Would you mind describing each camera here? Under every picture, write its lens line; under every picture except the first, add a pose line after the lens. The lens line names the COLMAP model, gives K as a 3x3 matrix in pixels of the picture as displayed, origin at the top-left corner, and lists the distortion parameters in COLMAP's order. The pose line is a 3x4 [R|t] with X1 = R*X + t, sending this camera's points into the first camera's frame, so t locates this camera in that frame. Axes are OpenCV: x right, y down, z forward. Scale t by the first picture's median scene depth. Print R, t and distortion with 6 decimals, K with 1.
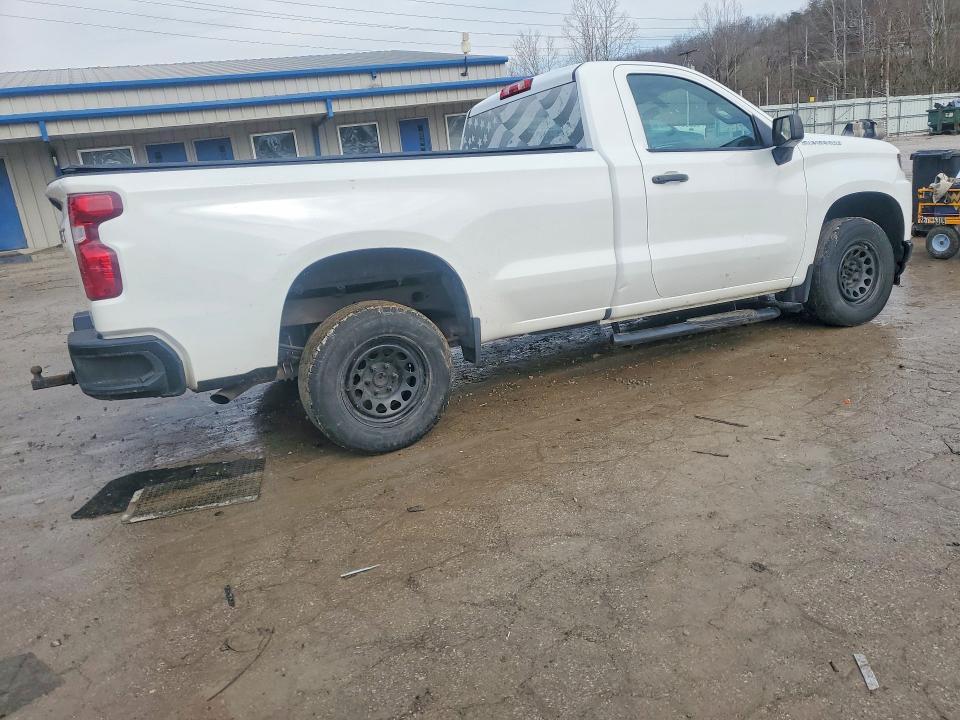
lens RADIAL K [[648.4, 0, 486.1], [0, 648.4, 358.6], [0, 0, 1]] dist [0.010362, -0.000766]
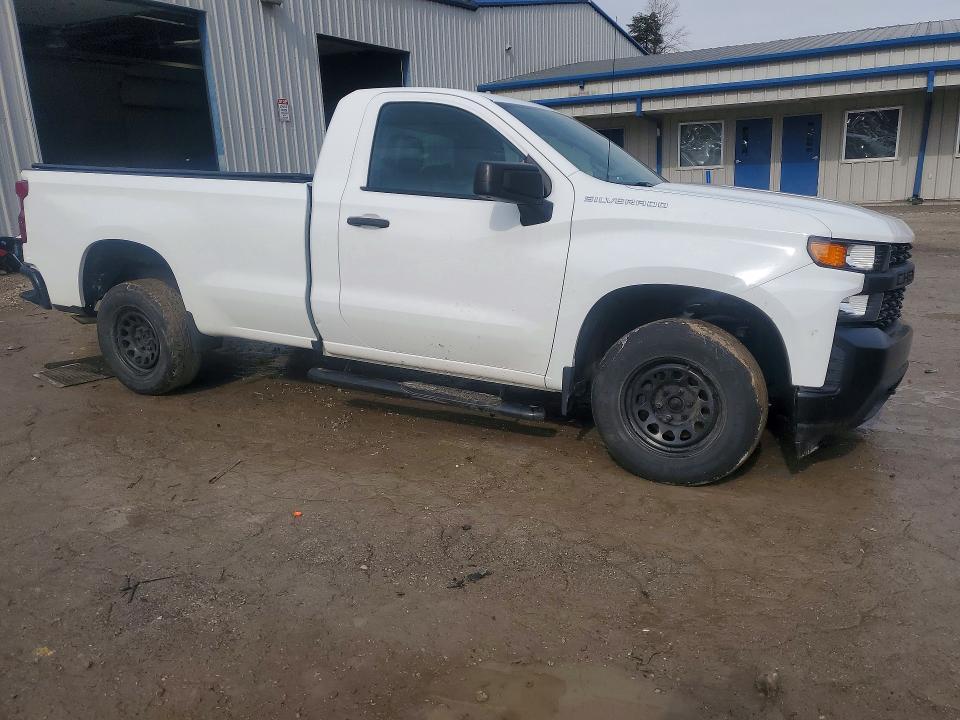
lens RADIAL K [[648.4, 0, 486.1], [0, 648.4, 358.6], [0, 0, 1]] dist [0.010362, -0.000766]
pose [[0.651509, 0.286697, -0.702383, 0.994028], [-0.260405, 0.954104, 0.147900, -0.249370], [0.712549, 0.086546, 0.696264, 0.458615]]
